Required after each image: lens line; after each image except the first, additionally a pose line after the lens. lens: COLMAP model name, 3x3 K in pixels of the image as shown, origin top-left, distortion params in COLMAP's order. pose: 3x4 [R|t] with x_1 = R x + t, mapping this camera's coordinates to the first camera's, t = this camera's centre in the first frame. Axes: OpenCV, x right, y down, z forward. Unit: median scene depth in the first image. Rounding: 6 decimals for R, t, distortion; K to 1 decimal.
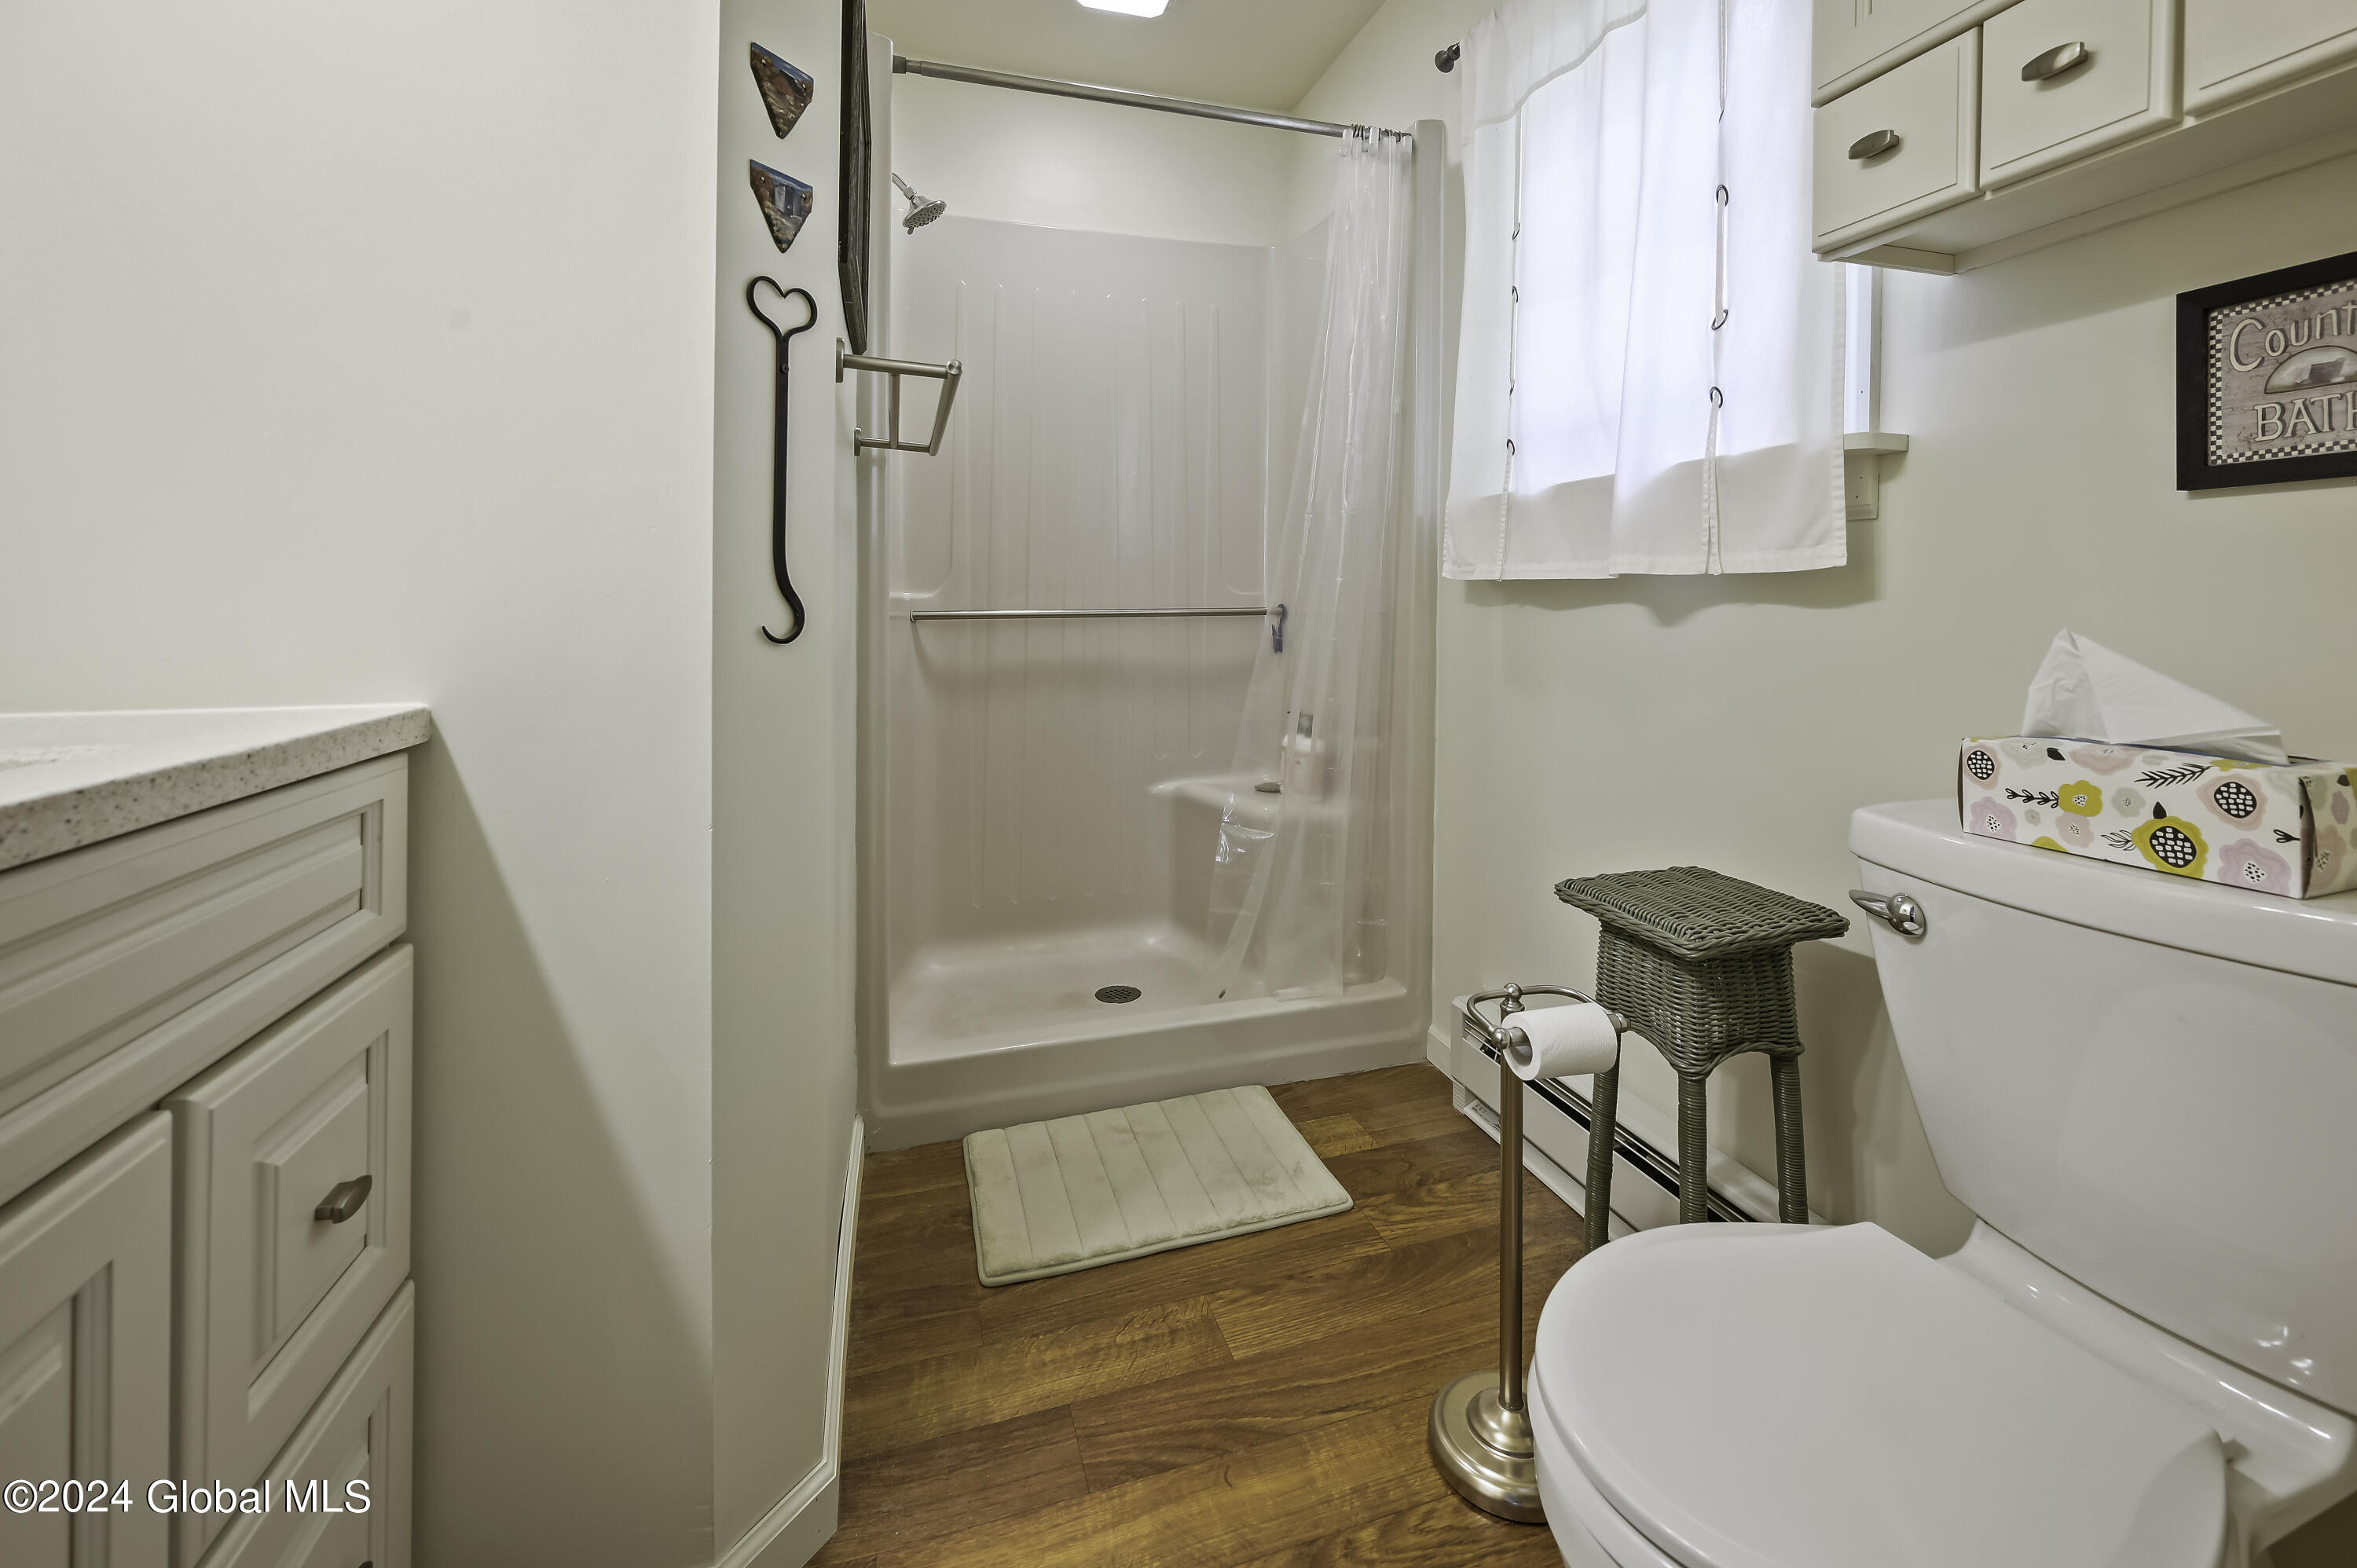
lens RADIAL K [[1018.0, 0, 1172.6], [0, 1018.0, 559.2], [0, 0, 1]] dist [-0.000271, -0.000072]
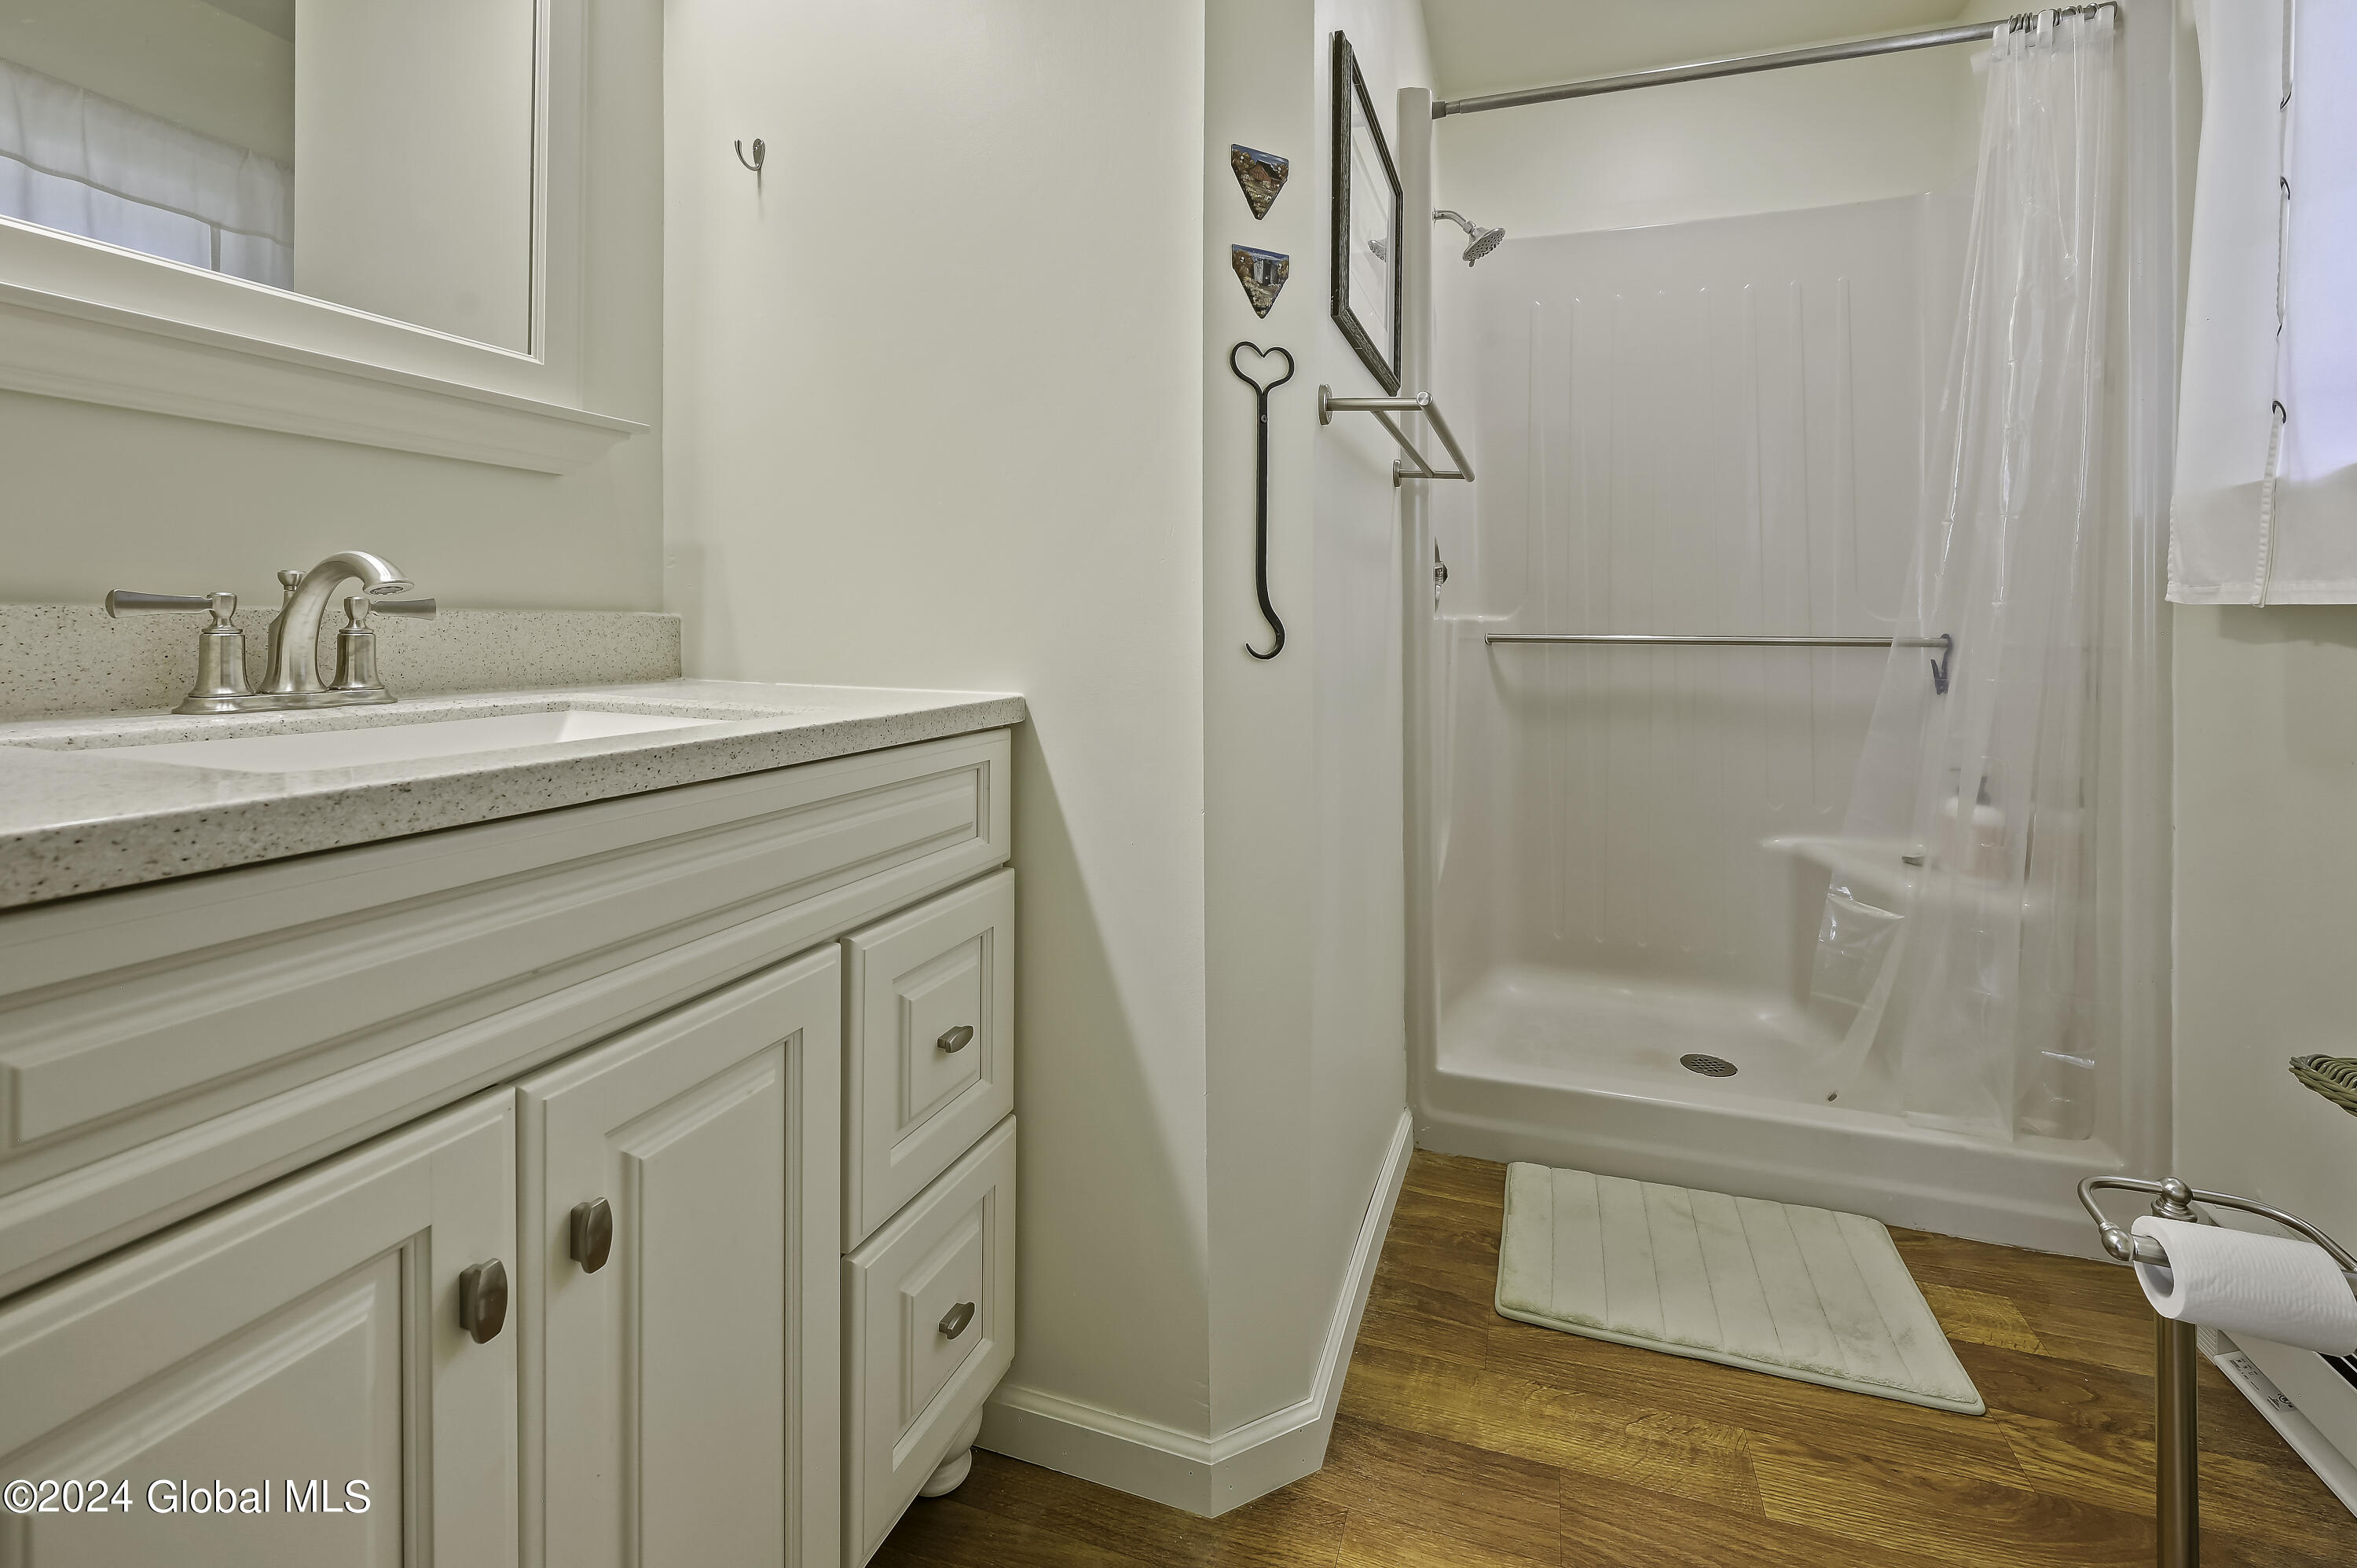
lens RADIAL K [[988.5, 0, 1176.5], [0, 988.5, 573.2], [0, 0, 1]] dist [-0.000154, -0.000144]
pose [[0.811342, -0.015290, -0.584372, 0.147642], [0.010181, 0.999876, -0.012027, -0.001153], [0.584483, 0.003808, 0.811397, 0.032034]]
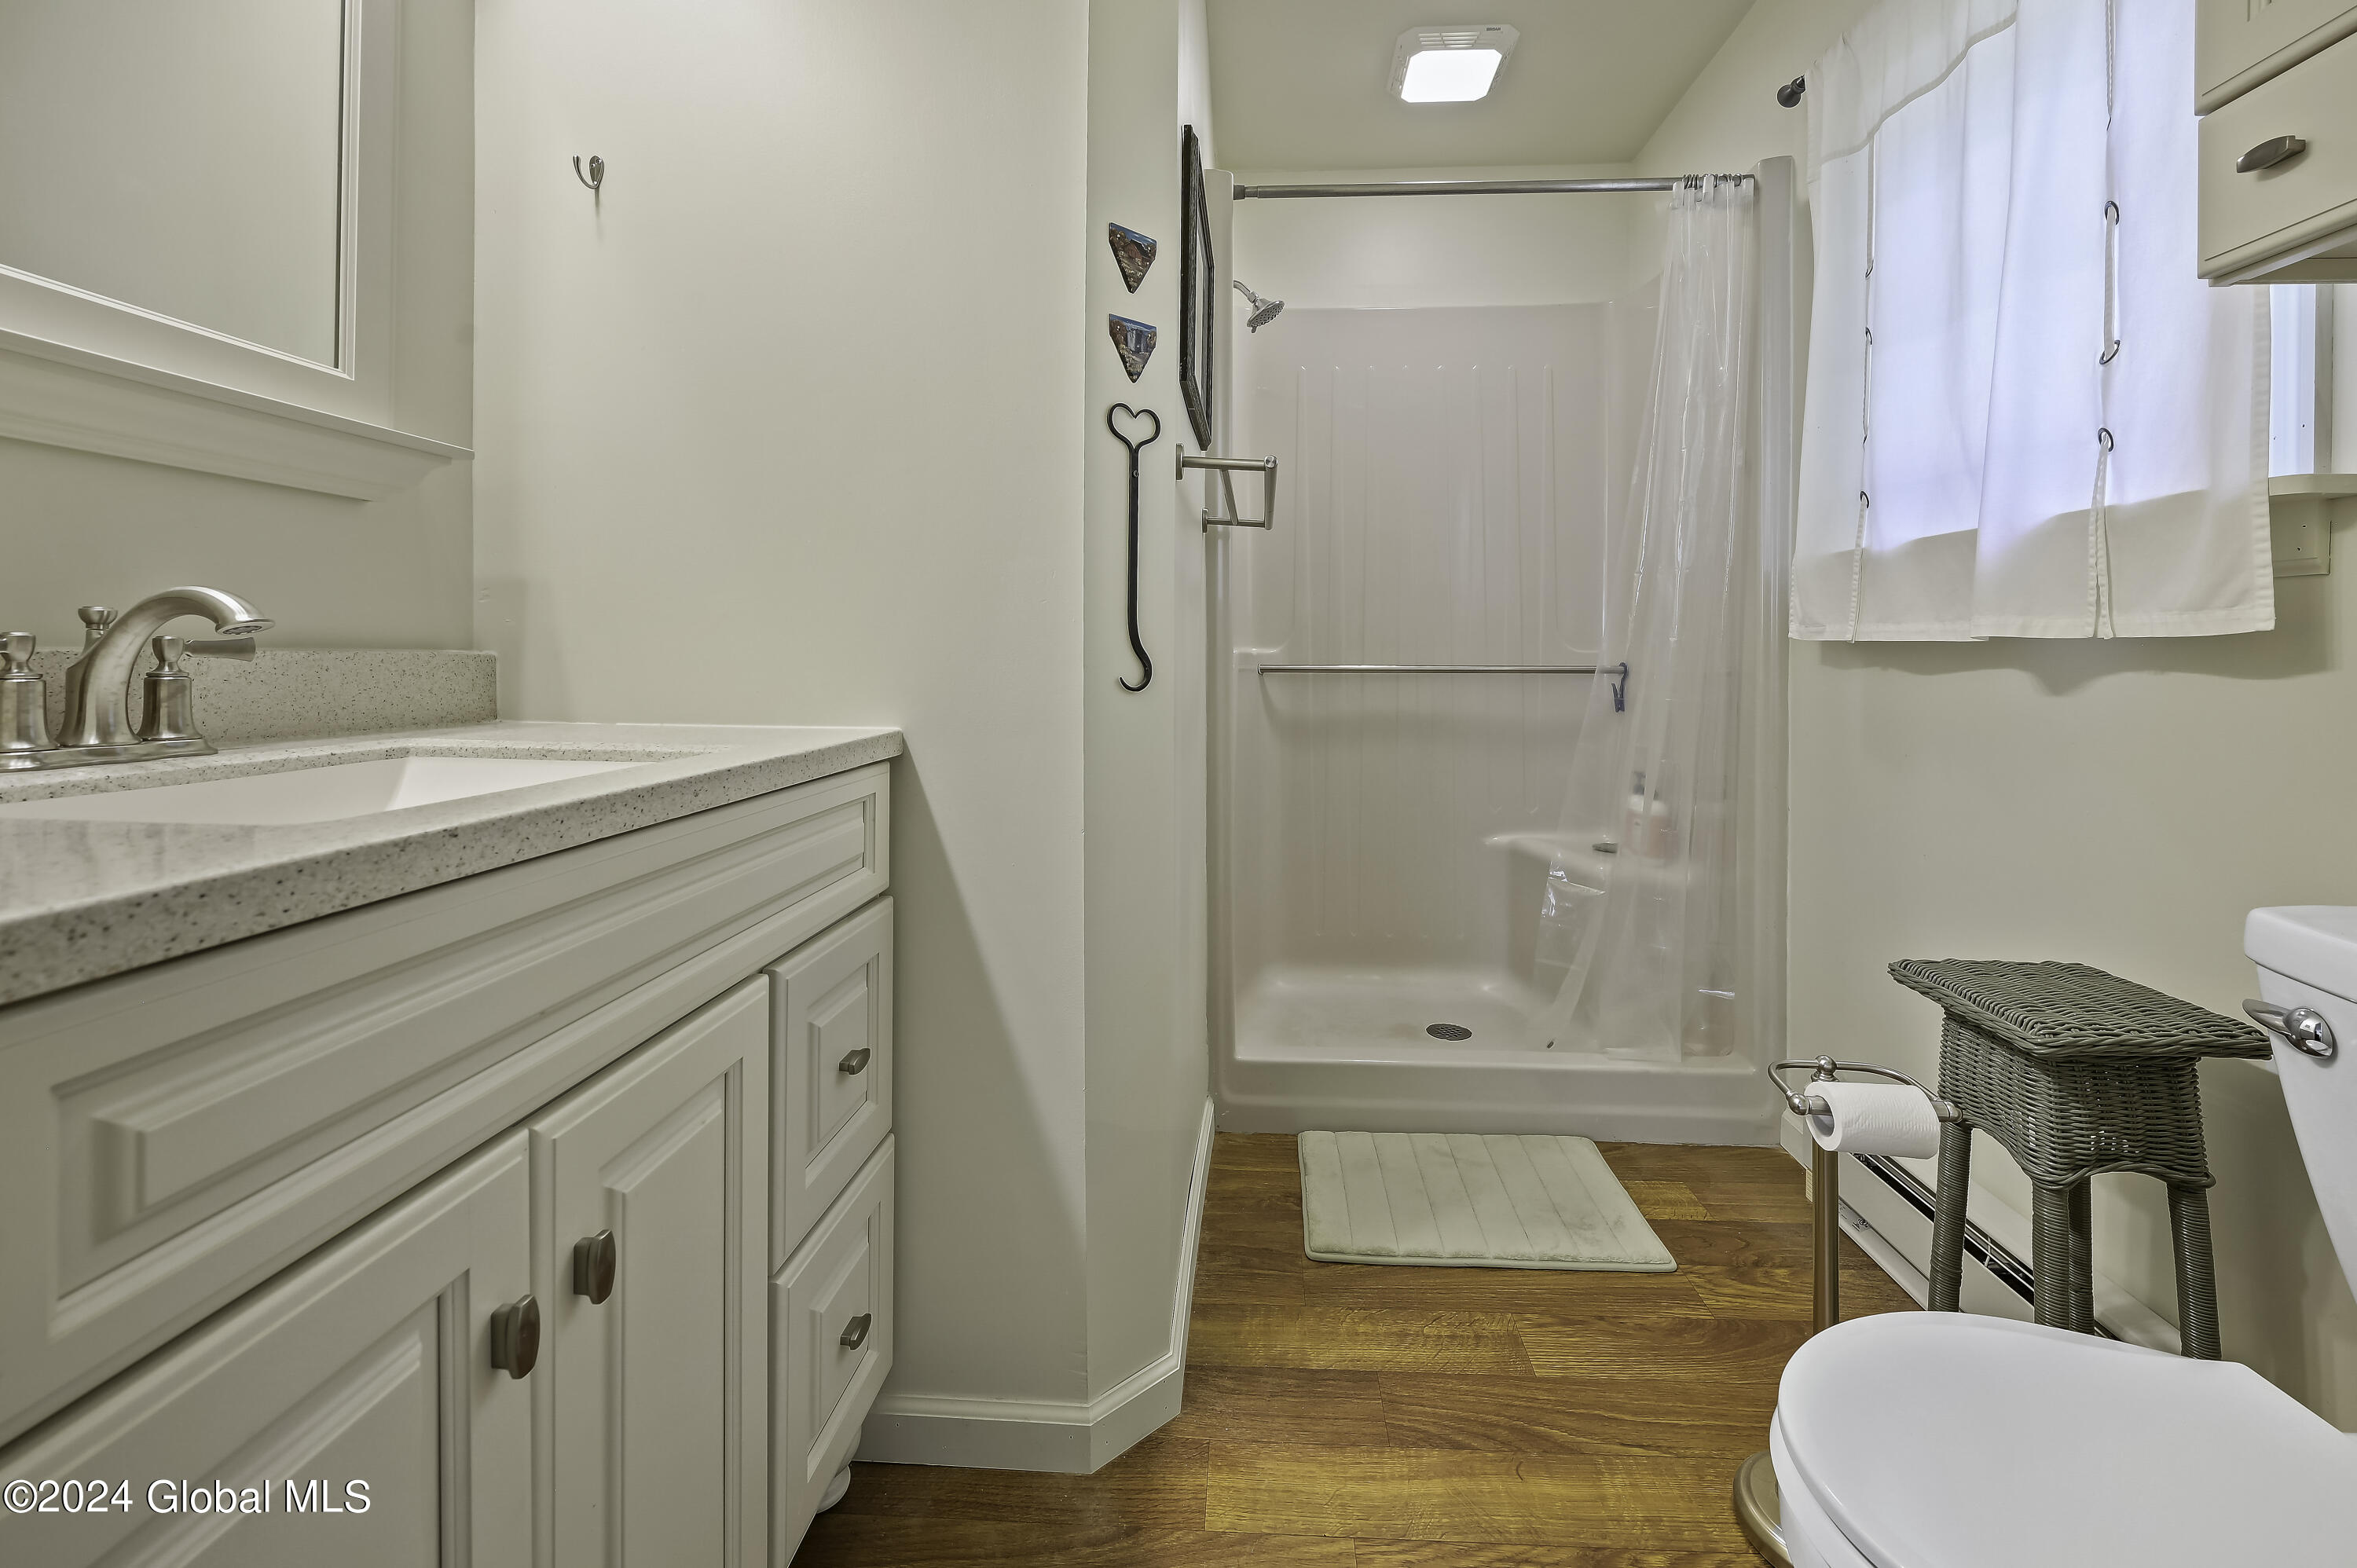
lens RADIAL K [[974.9, 0, 1153.9], [0, 974.9, 605.4], [0, 0, 1]] dist [-0.000551, -0.000073]
pose [[0.929908, -0.008695, -0.367690, 0.067046], [0.005492, 0.999937, -0.009756, -0.009467], [0.367752, 0.007052, 0.929897, -0.093411]]
